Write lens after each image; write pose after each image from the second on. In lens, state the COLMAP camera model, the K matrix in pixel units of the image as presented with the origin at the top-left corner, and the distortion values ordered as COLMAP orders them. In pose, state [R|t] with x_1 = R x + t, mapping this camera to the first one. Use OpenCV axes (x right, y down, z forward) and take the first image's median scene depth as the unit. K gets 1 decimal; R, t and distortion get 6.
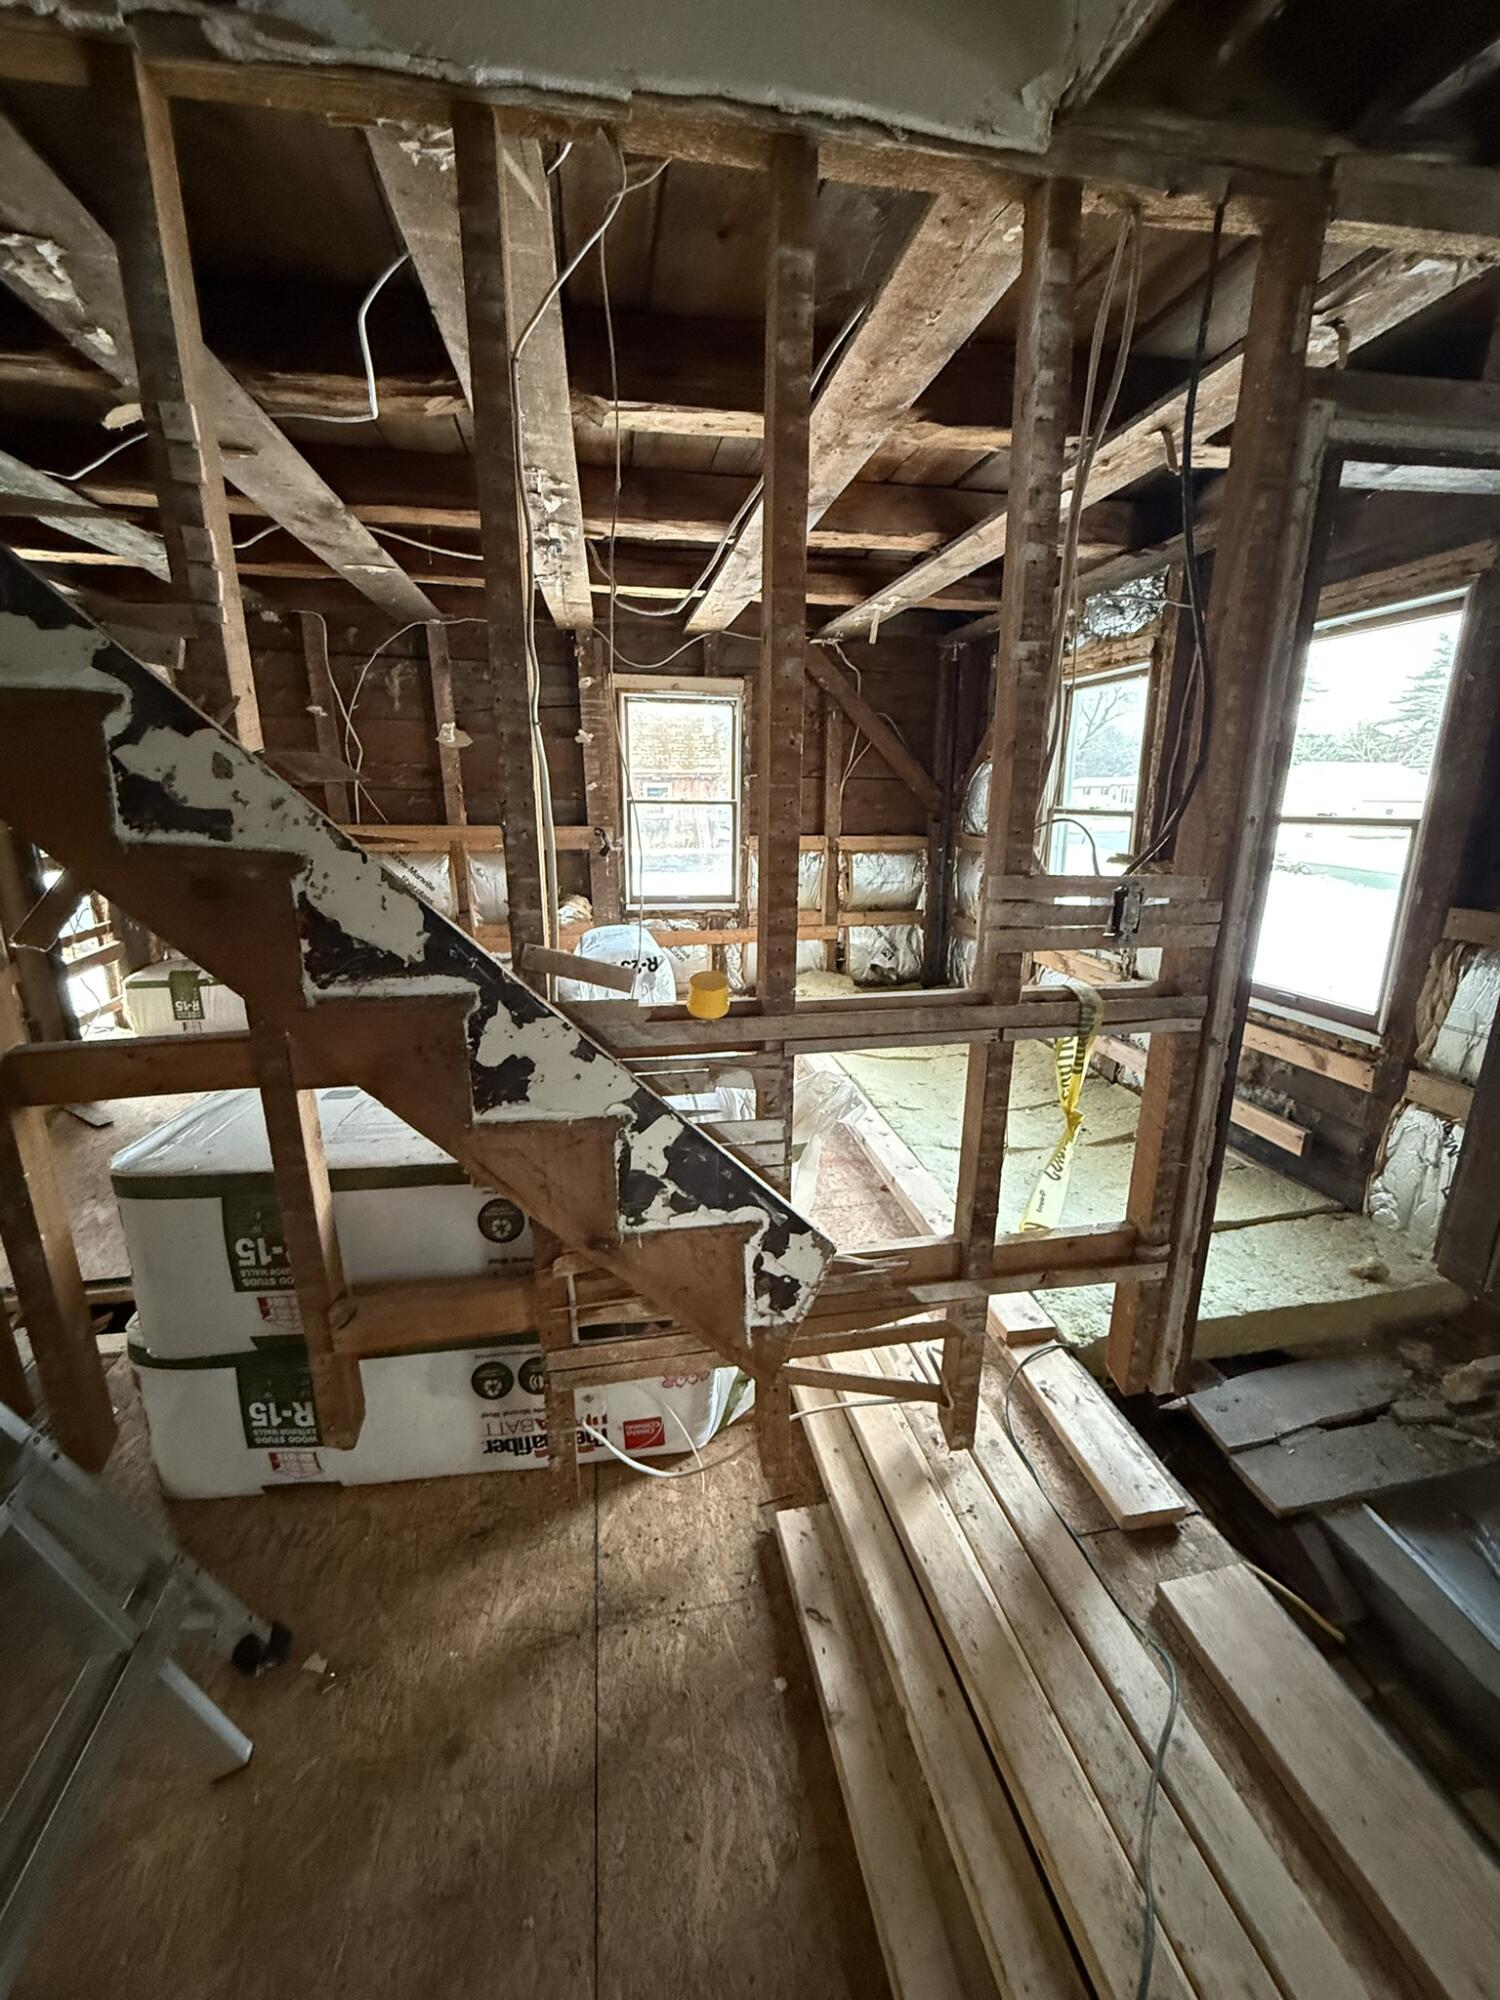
lens RADIAL K [[799.3, 0, 747.3], [0, 799.3, 1001.5], [0, 0, 1]] dist [-0.003726, -0.000165]
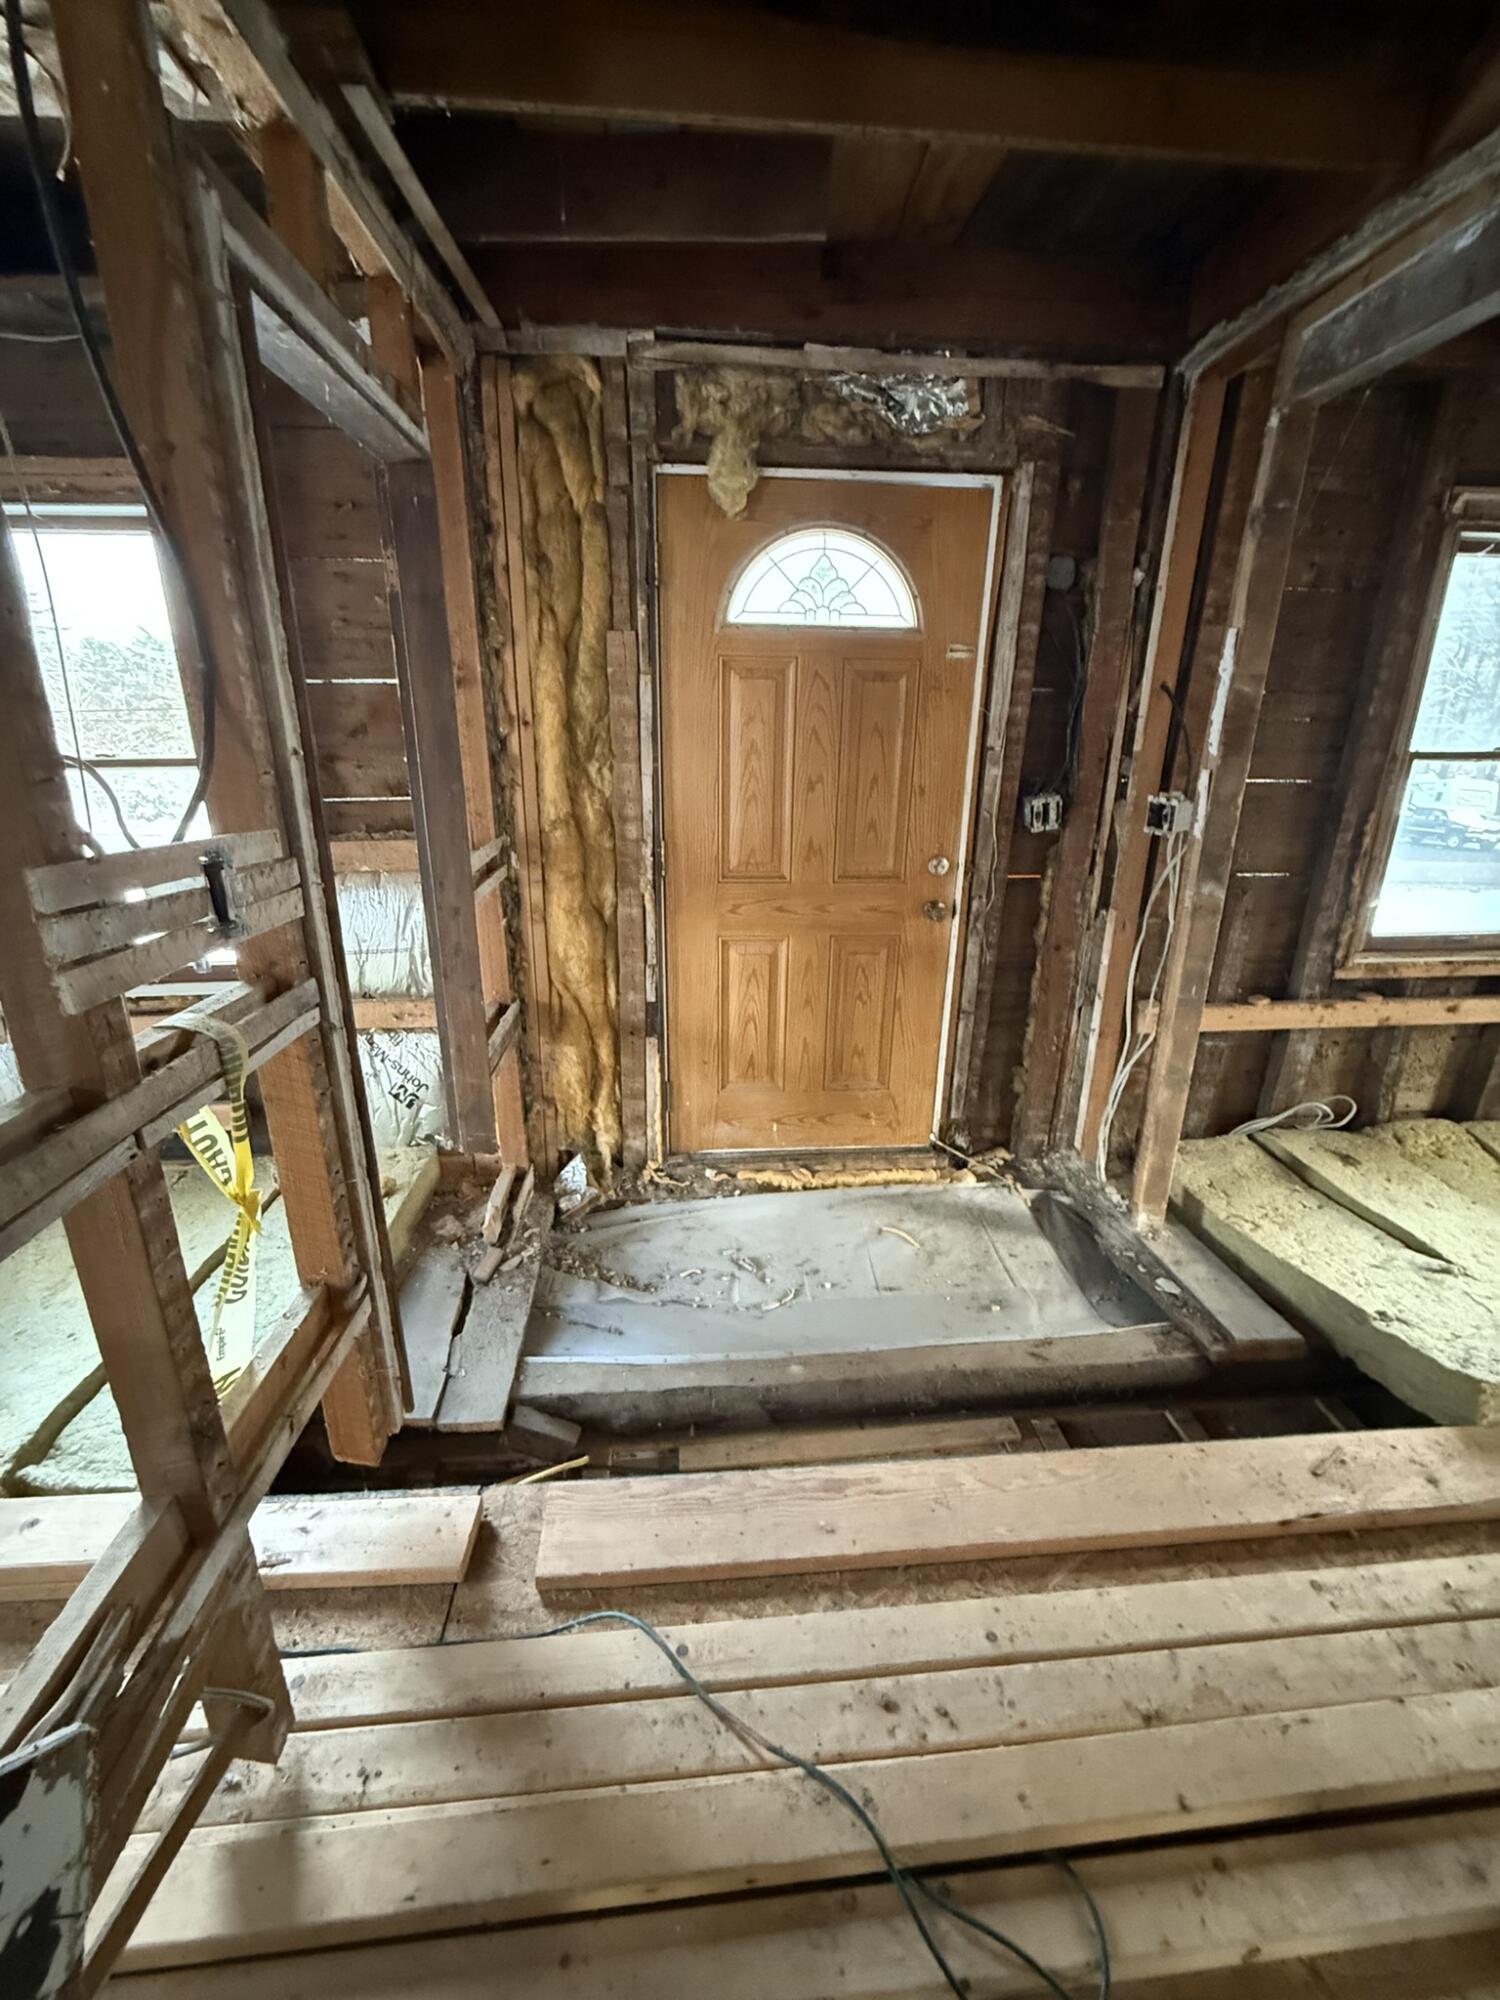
lens RADIAL K [[799.3, 0, 753.8], [0, 799.3, 993.6], [0, 0, 1]] dist [-0.003726, -0.000165]
pose [[0.103971, -0.304009, 0.946979, -0.123954], [0.254495, 0.928572, 0.270159, -0.085705], [-0.961469, 0.212913, 0.173913, 0.396632]]
